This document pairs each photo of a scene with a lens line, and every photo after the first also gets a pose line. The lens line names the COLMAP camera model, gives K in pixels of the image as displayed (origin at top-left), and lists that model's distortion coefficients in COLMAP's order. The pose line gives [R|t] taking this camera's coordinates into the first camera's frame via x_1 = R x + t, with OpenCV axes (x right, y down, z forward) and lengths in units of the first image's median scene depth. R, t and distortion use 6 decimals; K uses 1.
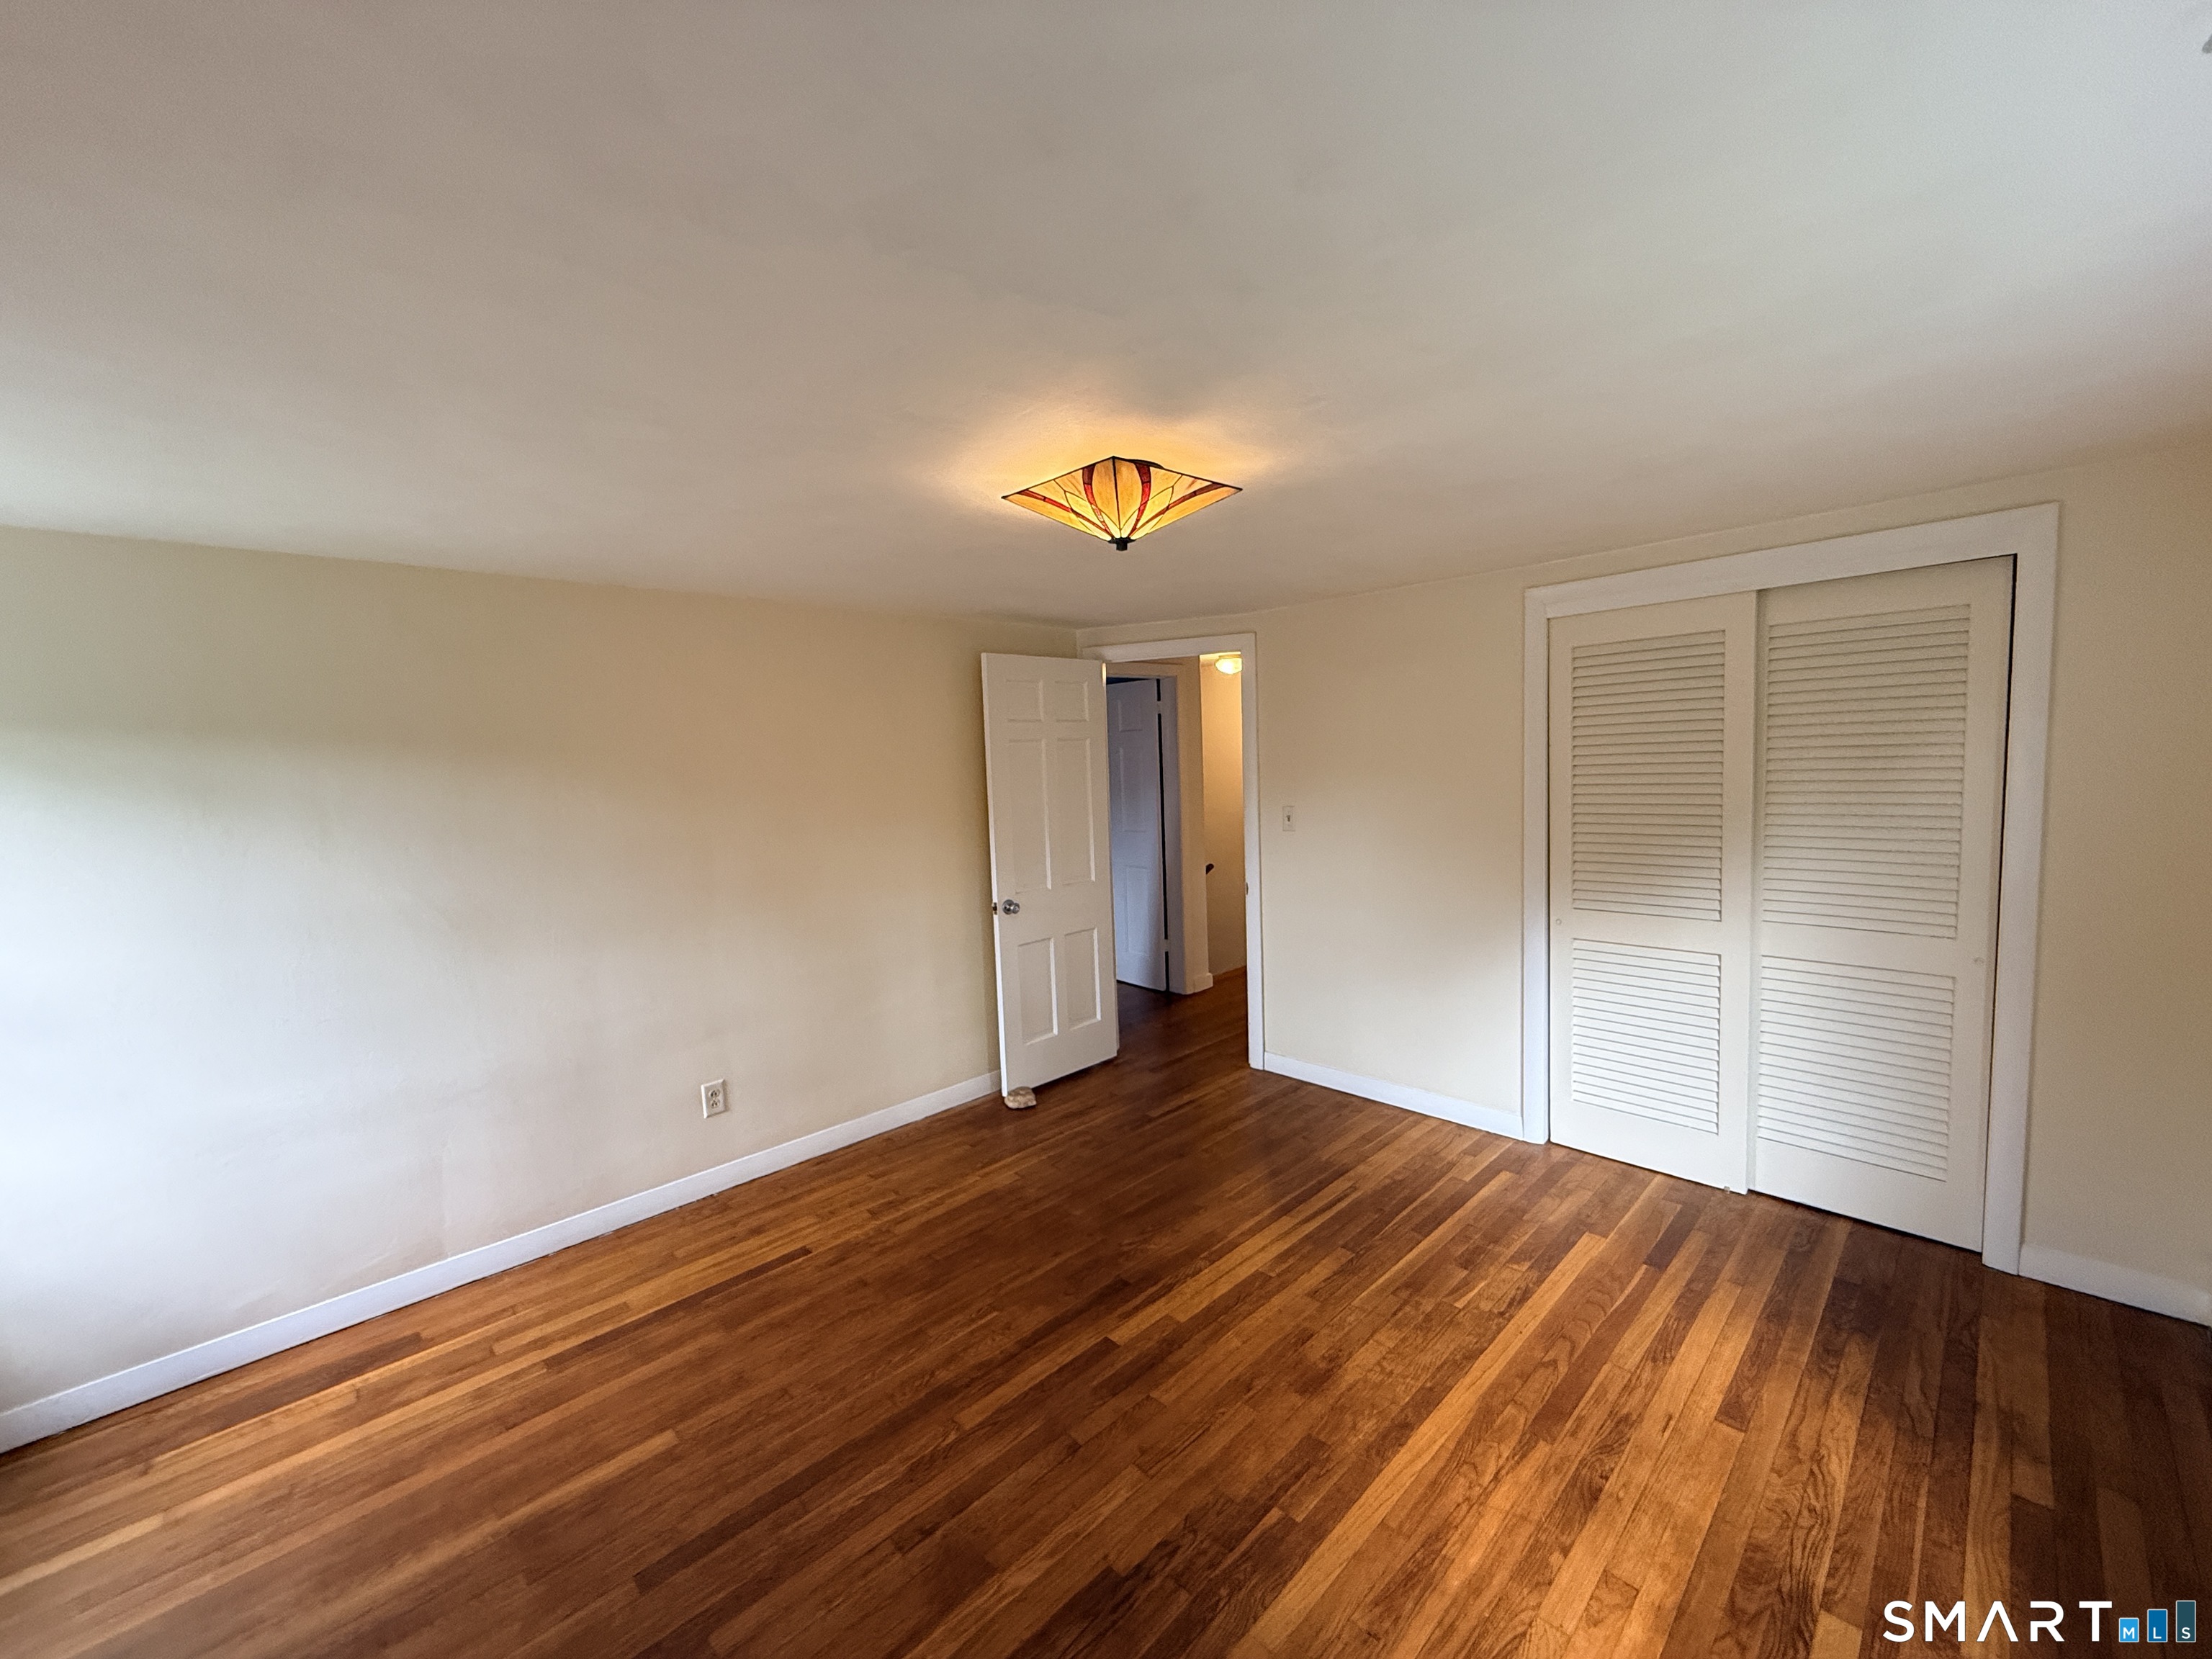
lens RADIAL K [[878.7, 0, 1097.3], [0, 878.7, 825.1], [0, 0, 1]] dist [-0.000095, 0.000281]
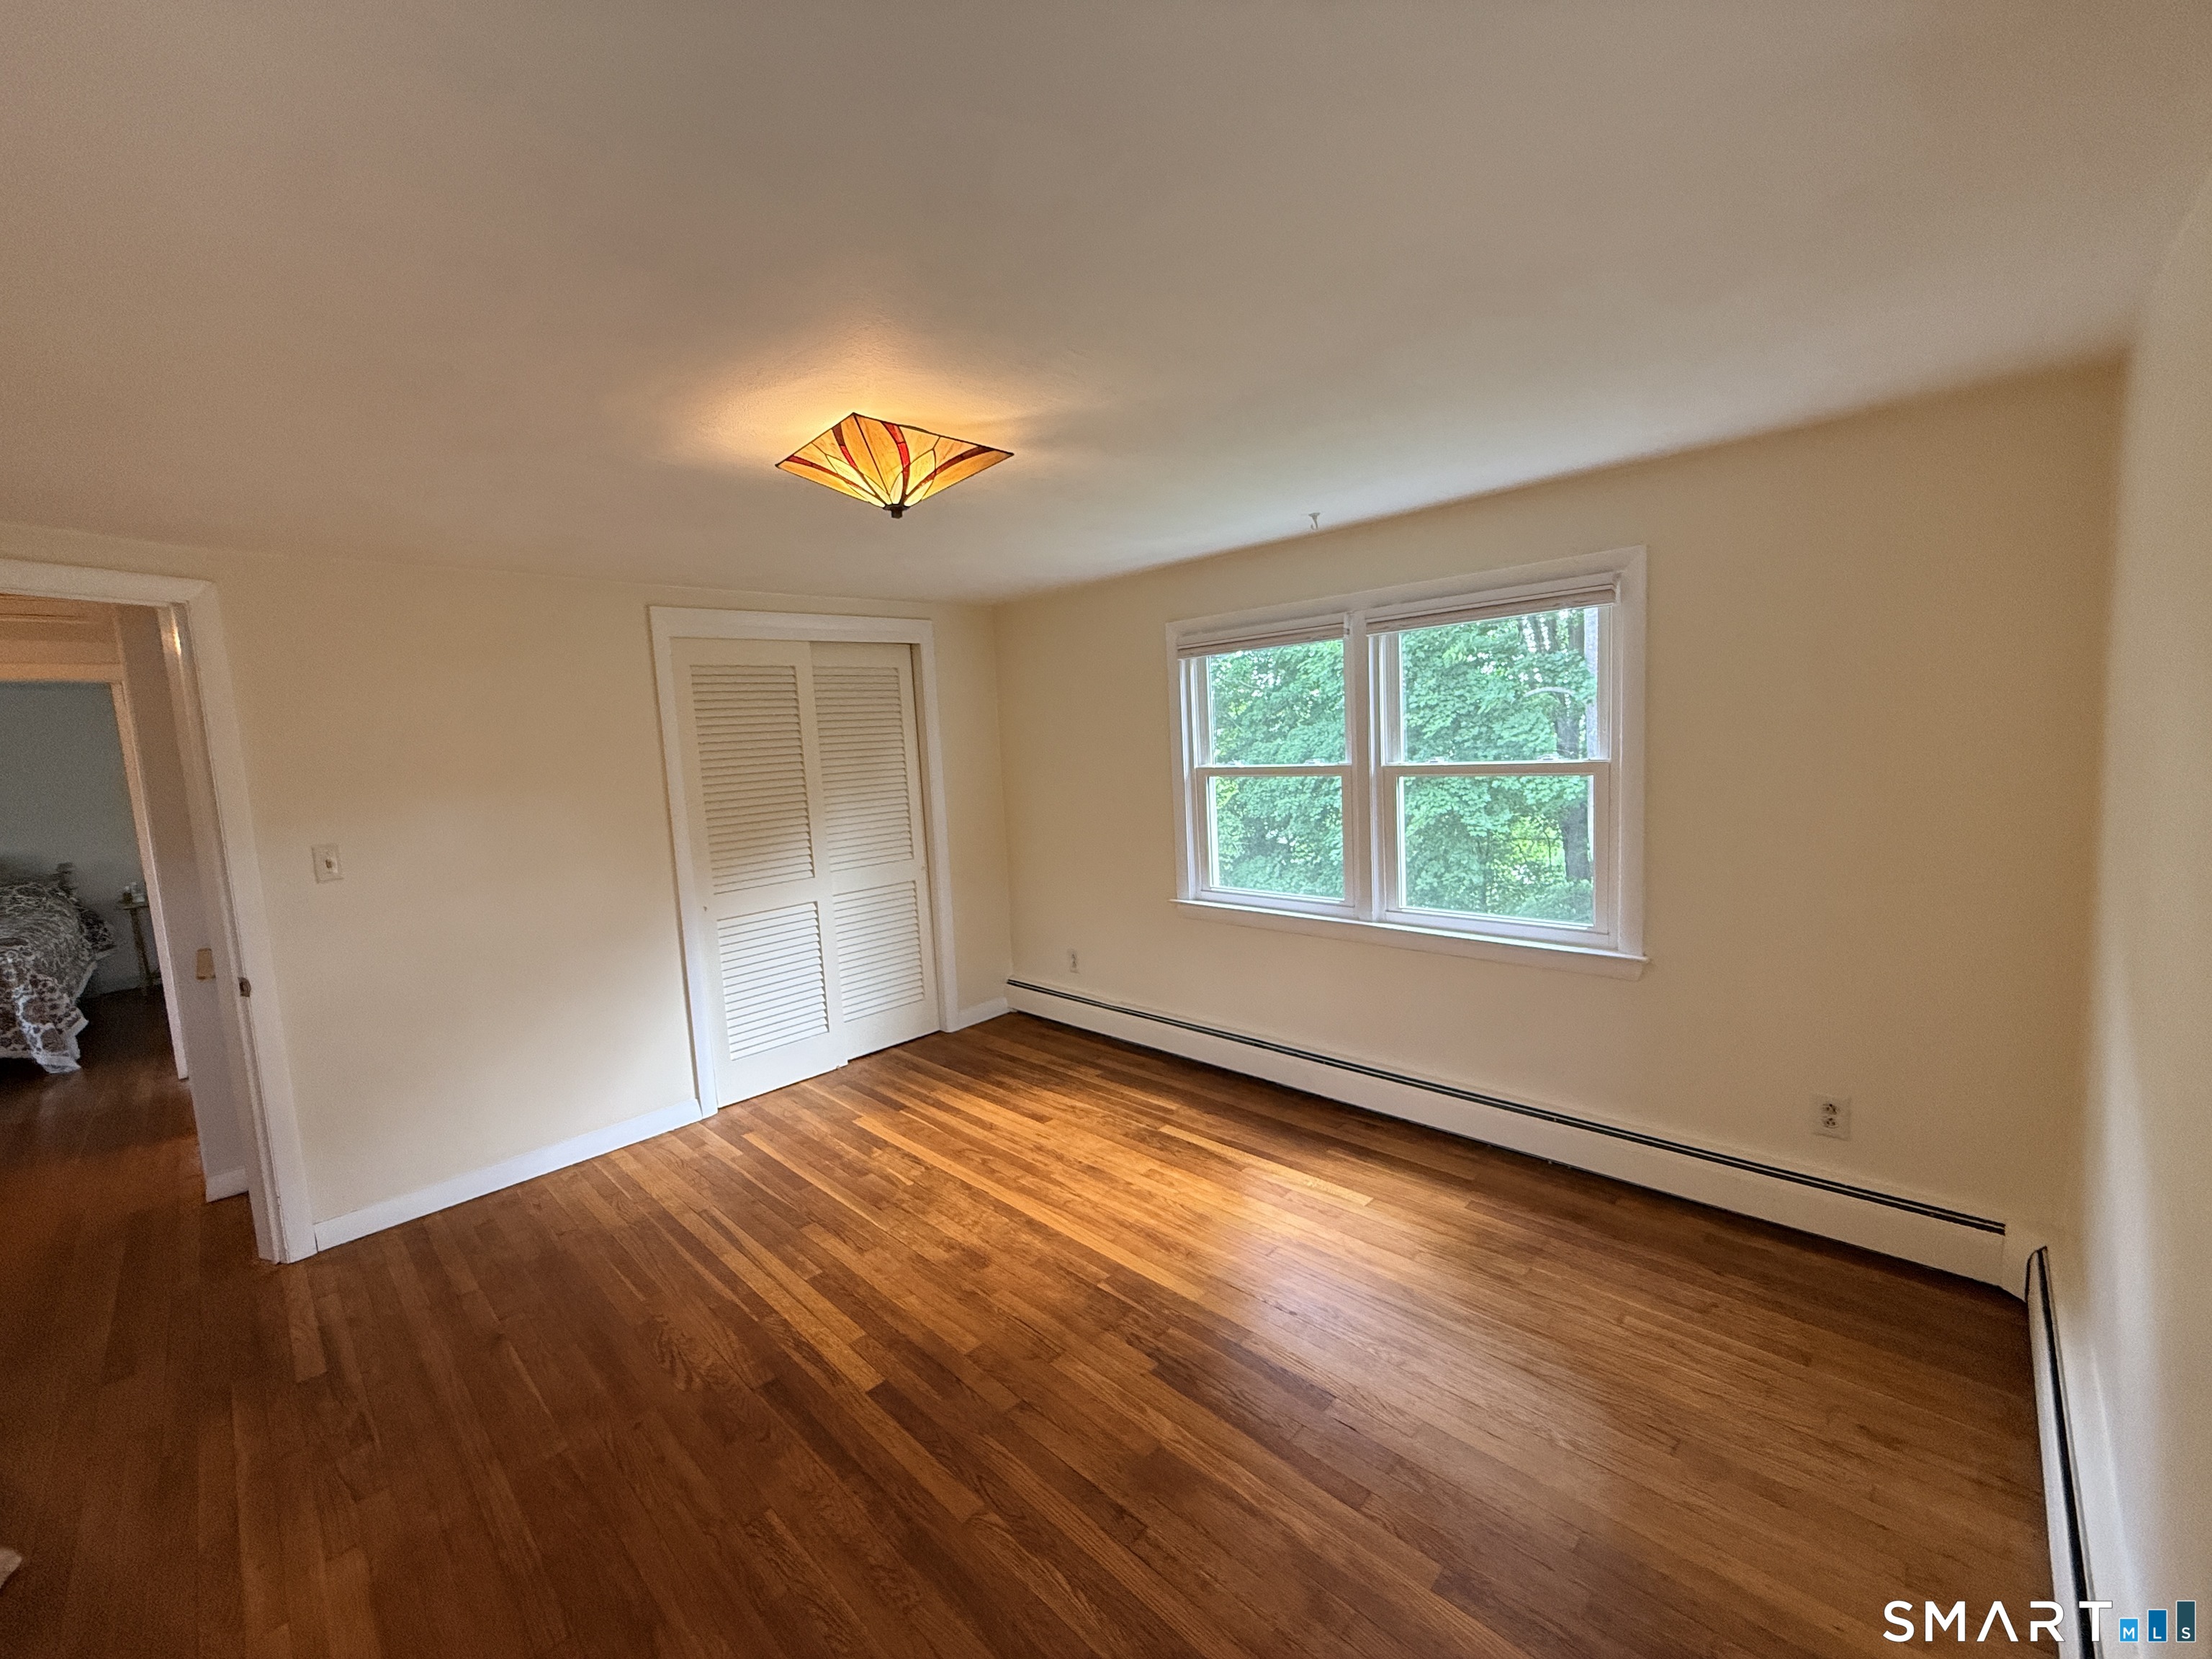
lens RADIAL K [[878.7, 0, 1097.3], [0, 878.7, 825.1], [0, 0, 1]] dist [-0.000095, 0.000281]
pose [[-0.020684, -0.066482, 0.997573, -0.804709], [0.135366, 0.988413, 0.068679, -0.006890], [-0.990580, 0.136458, -0.011445, 0.680654]]
